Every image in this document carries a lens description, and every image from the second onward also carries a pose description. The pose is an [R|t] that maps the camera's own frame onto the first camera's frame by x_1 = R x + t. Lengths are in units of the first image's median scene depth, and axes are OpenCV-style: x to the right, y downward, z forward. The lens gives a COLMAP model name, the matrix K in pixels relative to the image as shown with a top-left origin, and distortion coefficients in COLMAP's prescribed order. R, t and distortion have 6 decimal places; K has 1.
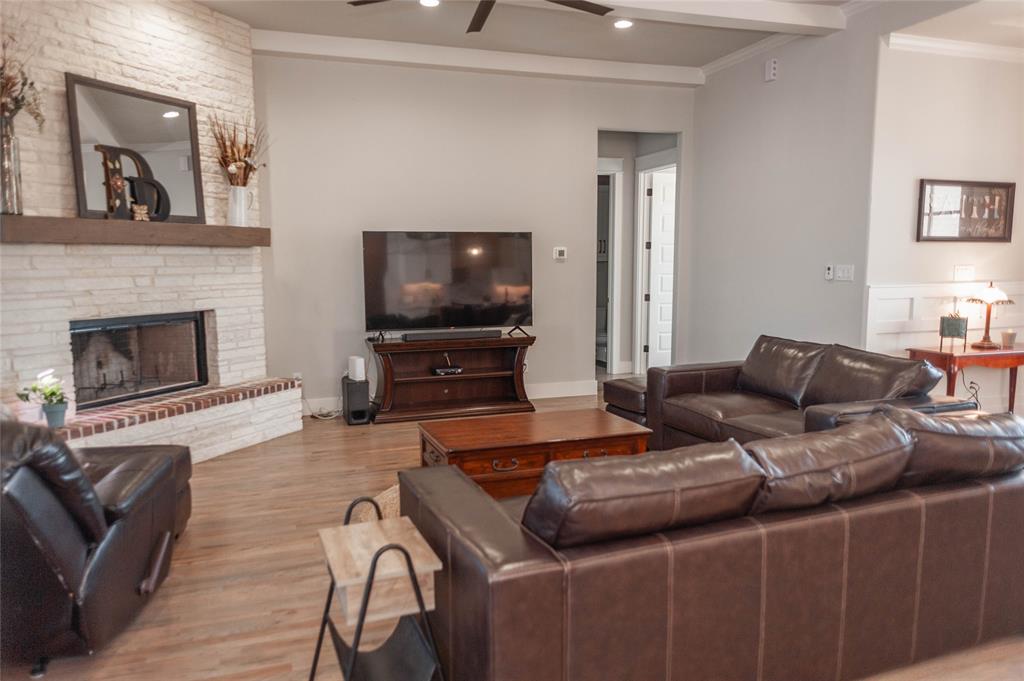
lens RADIAL K [[716.5, 0, 513.1], [0, 716.5, 341.0], [0, 0, 1]] dist [0.027992, -0.018604]
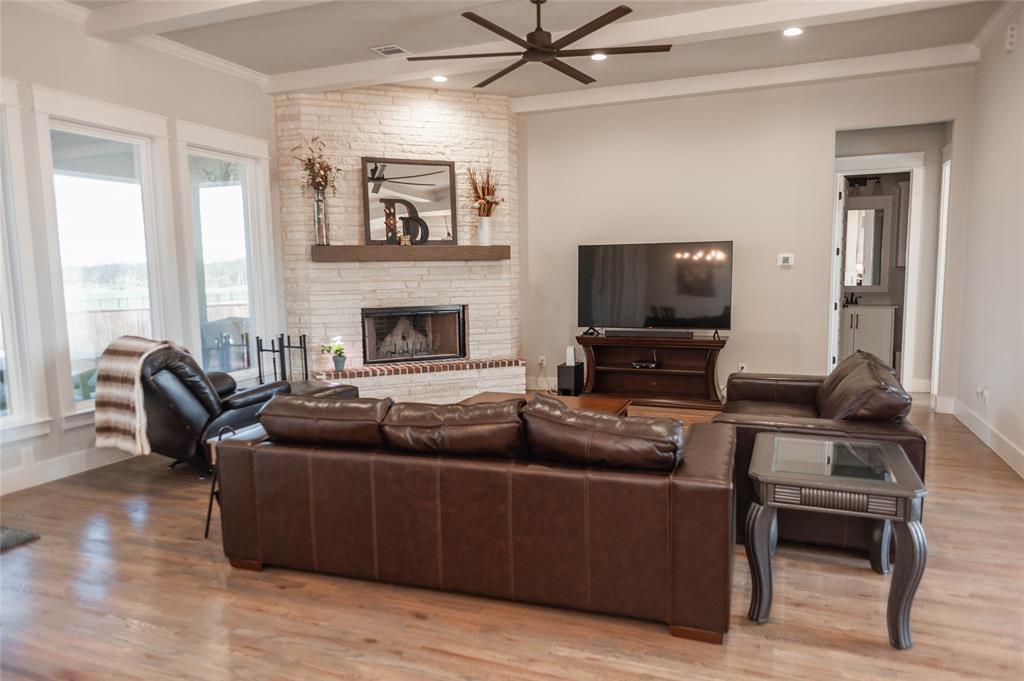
lens RADIAL K [[681.8, 0, 513.2], [0, 681.8, 344.3], [0, 0, 1]] dist [0.021741, -0.010020]
pose [[0.760550, 0.068888, -0.645615, 0.566816], [-0.064515, 0.997453, 0.030430, -0.013660], [0.646067, 0.018508, 0.763057, 0.037222]]
